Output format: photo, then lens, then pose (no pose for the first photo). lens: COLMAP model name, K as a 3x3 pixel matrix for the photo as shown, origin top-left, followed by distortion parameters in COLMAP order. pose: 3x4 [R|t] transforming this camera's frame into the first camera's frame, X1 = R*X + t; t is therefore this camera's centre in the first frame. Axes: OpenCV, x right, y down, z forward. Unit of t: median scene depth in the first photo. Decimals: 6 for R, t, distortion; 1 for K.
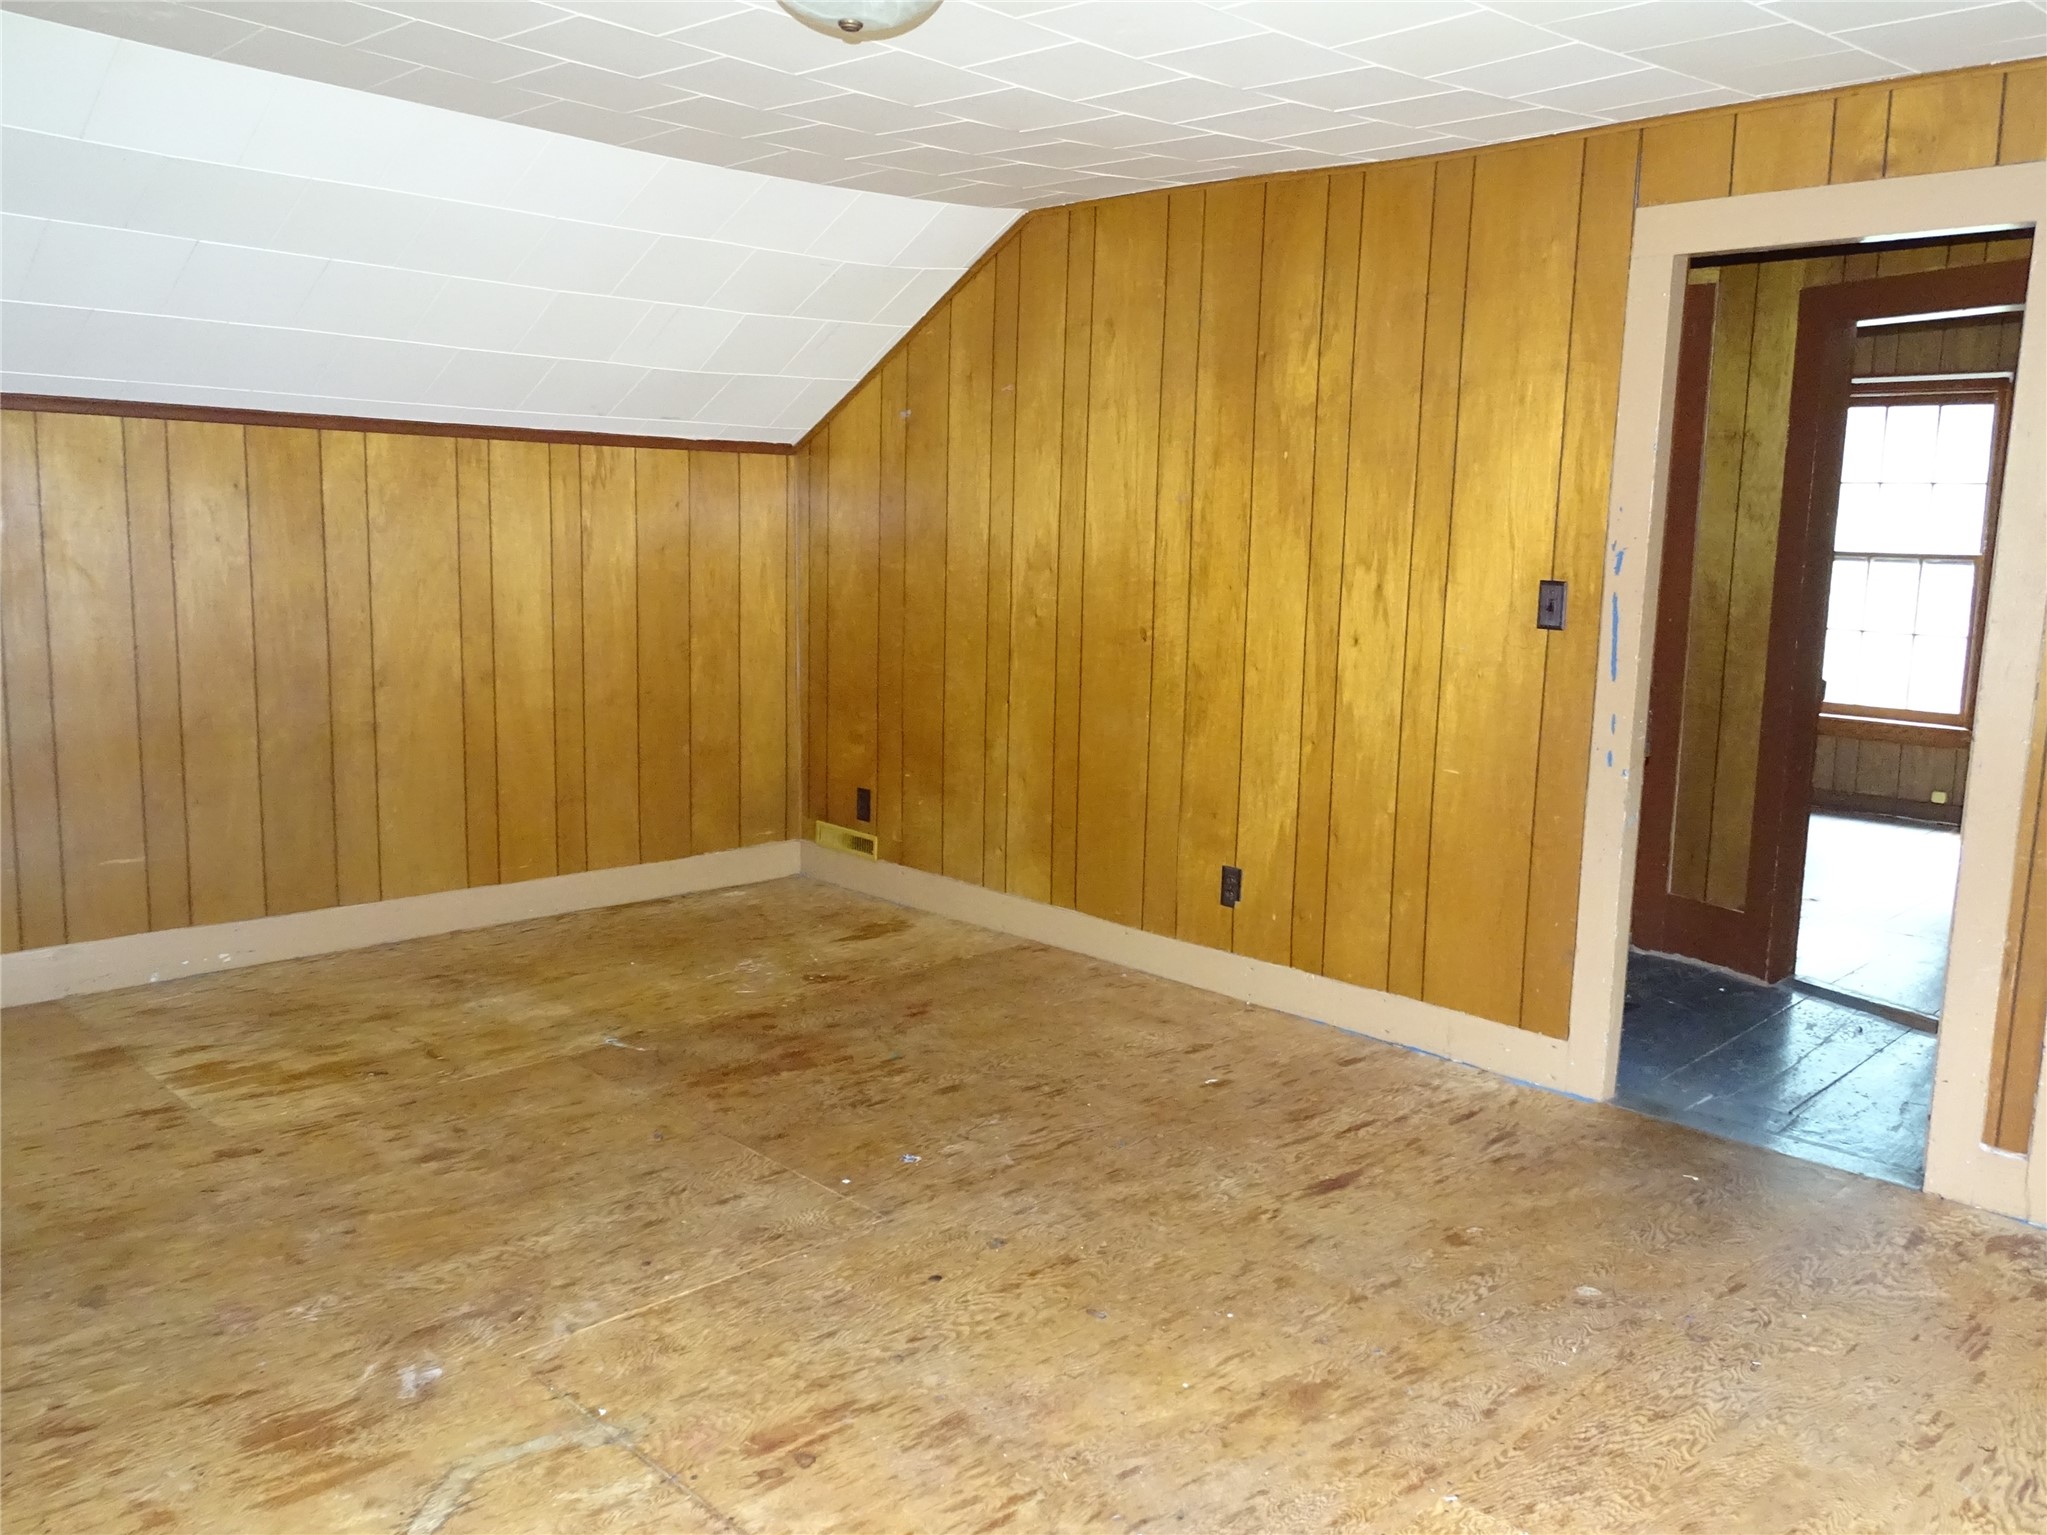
lens RADIAL K [[1561.0, 0, 1025.0], [0, 1561.0, 757.4], [0, 0, 1]] dist [0.002764, 0.001908]
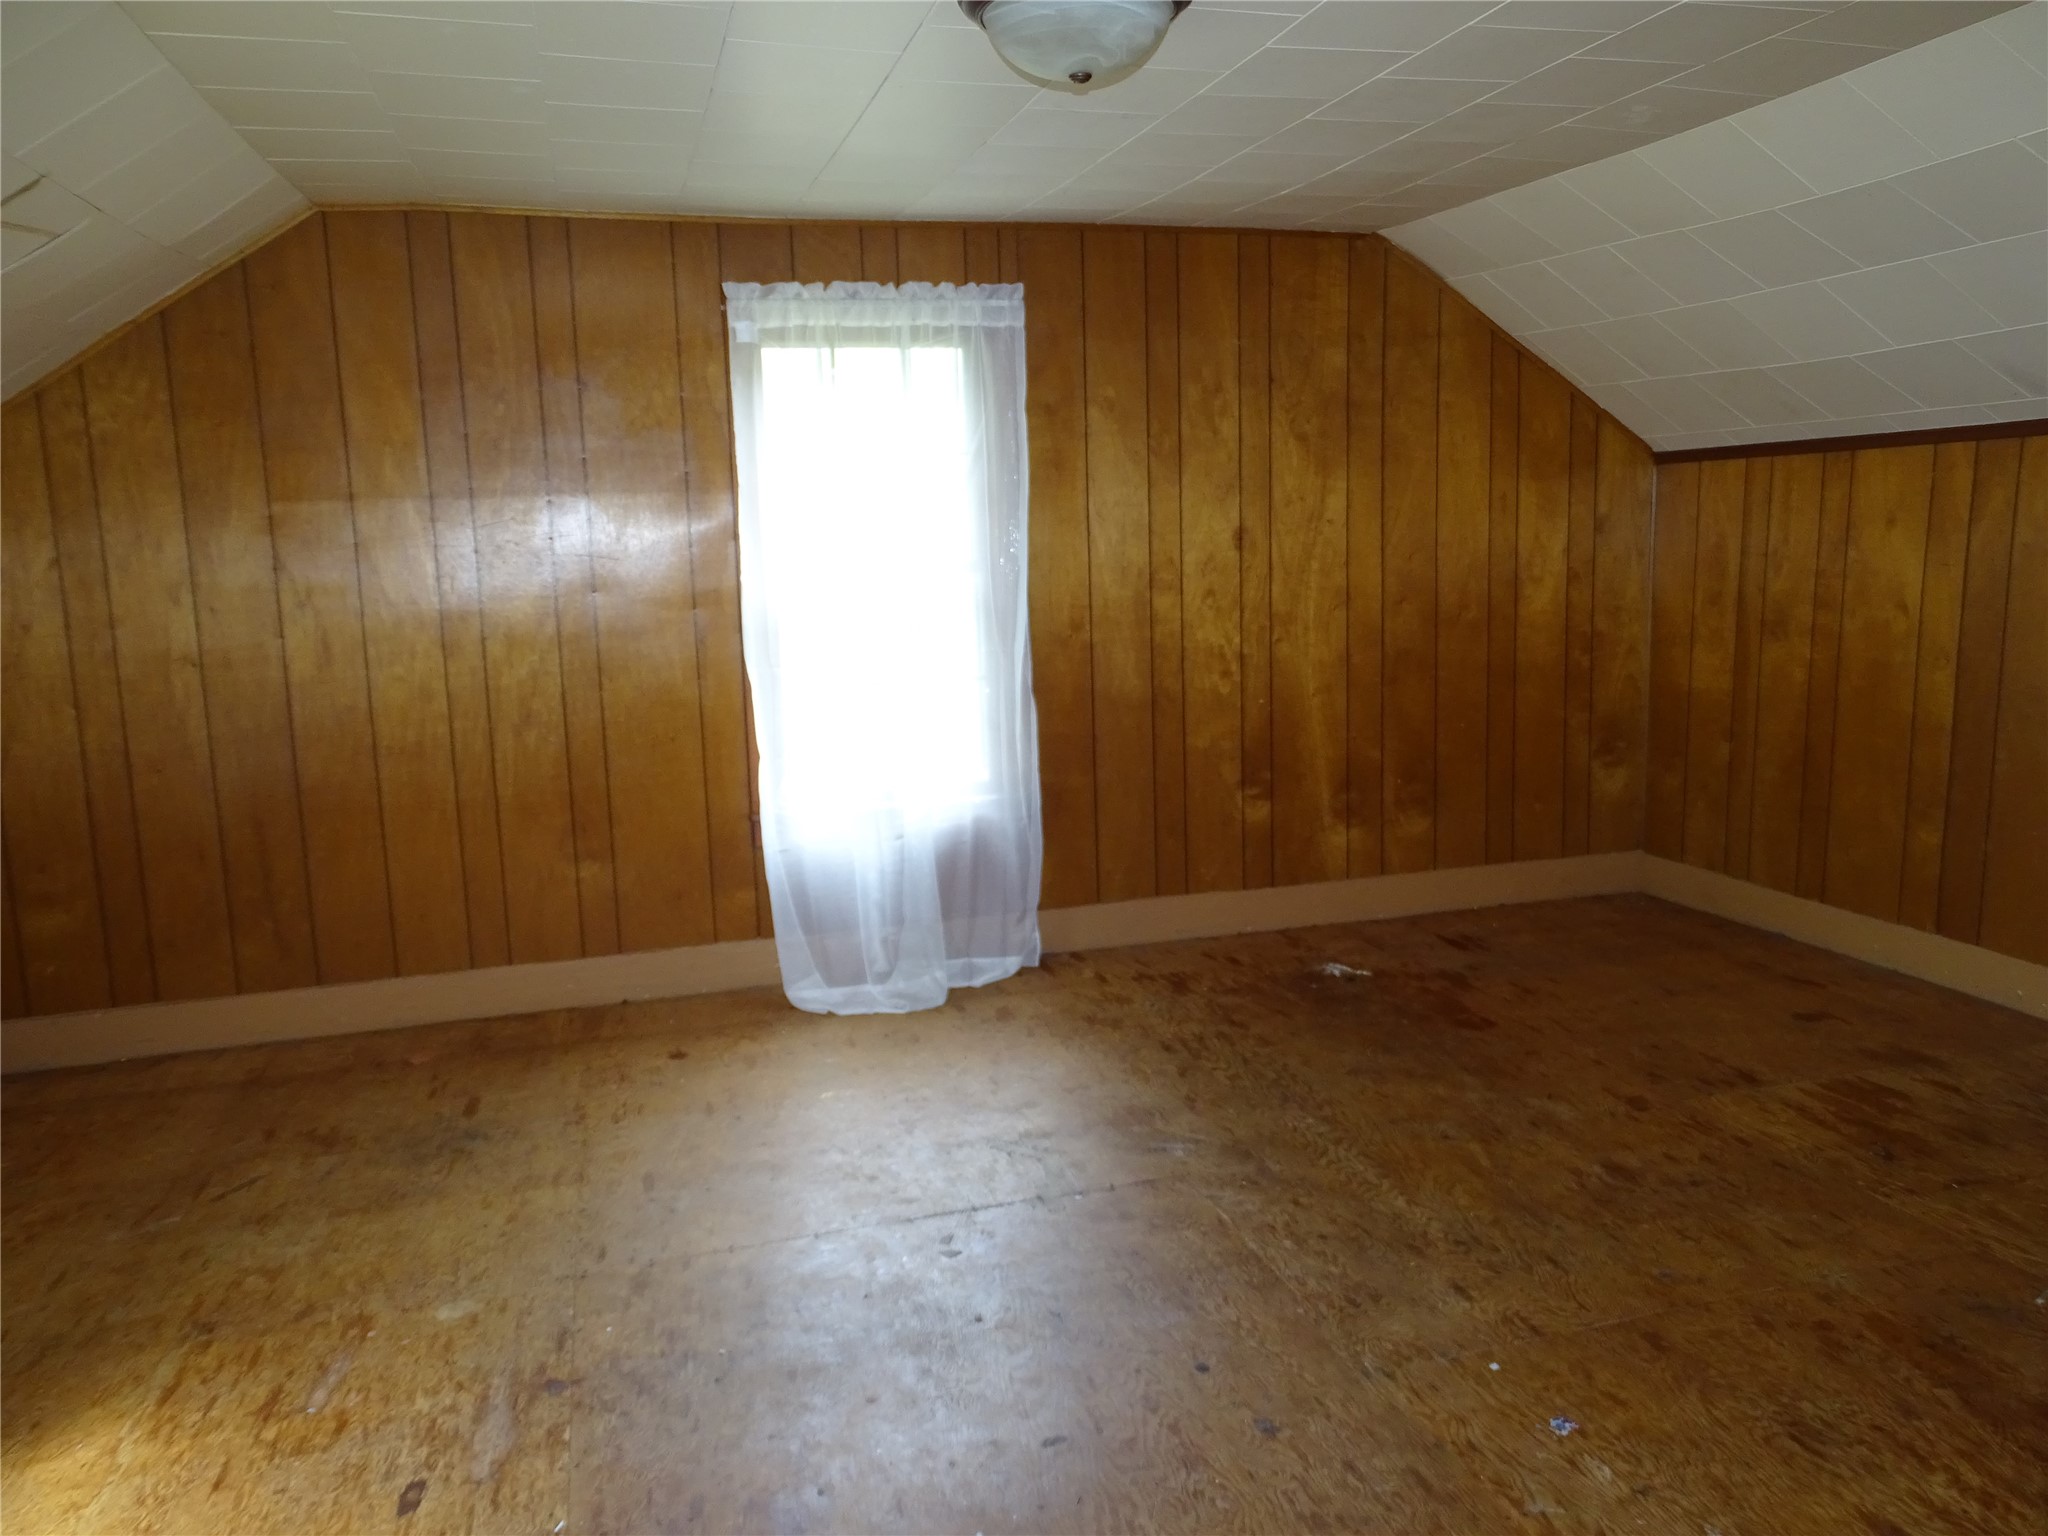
lens RADIAL K [[1478.2, 0, 1008.5], [0, 1478.2, 767.0], [0, 0, 1]] dist [-0.002434, 0.006469]
pose [[-0.472912, 0.113390, -0.873783, 0.557596], [-0.121120, 0.973905, 0.191936, -0.116883], [0.872745, 0.196602, -0.446837, 0.984531]]
